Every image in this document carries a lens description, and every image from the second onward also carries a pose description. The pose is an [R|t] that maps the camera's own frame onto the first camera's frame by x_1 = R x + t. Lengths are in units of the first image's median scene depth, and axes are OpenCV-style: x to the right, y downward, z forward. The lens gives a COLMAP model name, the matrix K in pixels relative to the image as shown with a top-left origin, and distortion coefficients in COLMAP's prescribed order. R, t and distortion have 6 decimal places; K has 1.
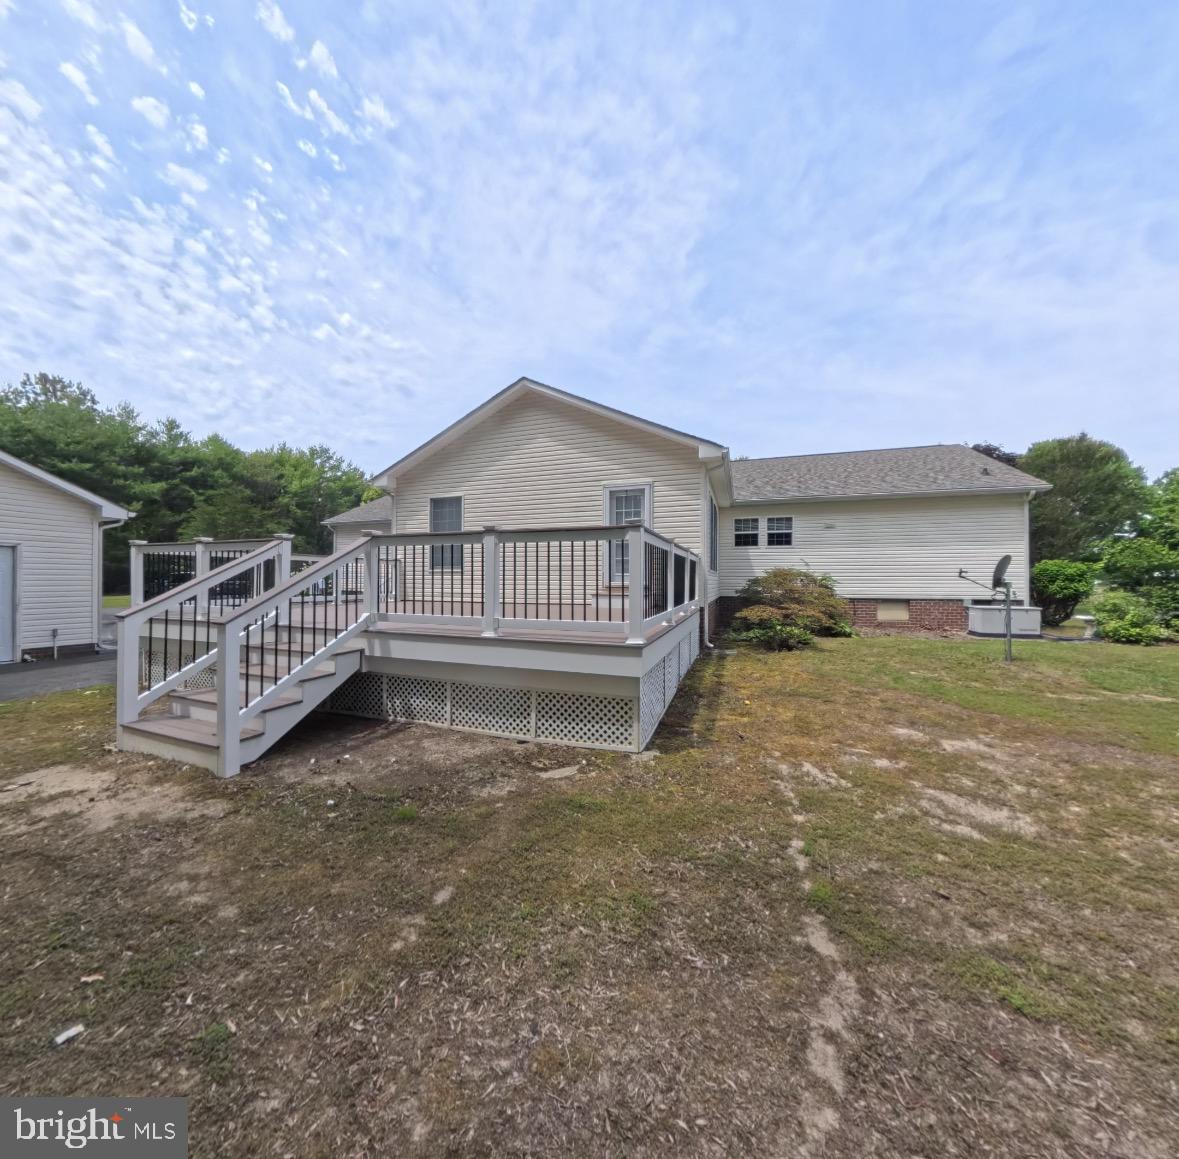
lens RADIAL K [[442.6, 0, 593.5], [0, 442.6, 577.3], [0, 0, 1]] dist [-0.031633, 0.002550]
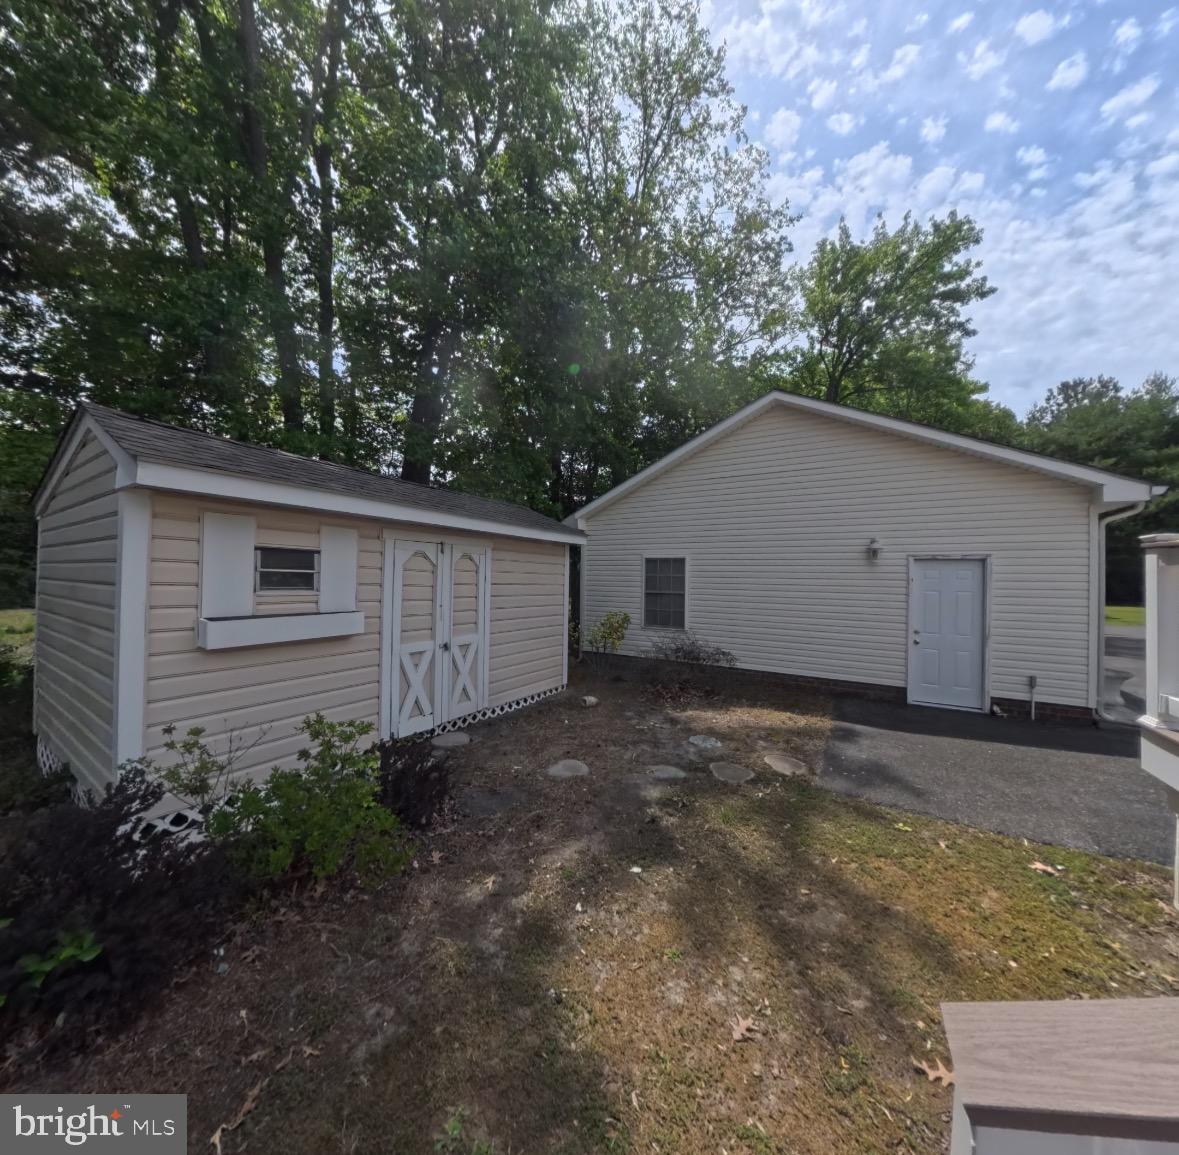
lens RADIAL K [[442.6, 0, 593.5], [0, 442.6, 575.3], [0, 0, 1]] dist [-0.031633, 0.002550]
pose [[-0.193347, -0.007095, -0.981105, -0.097234], [-0.008856, 0.999946, -0.005486, -0.006706], [0.981091, 0.007628, -0.193399, 0.093105]]
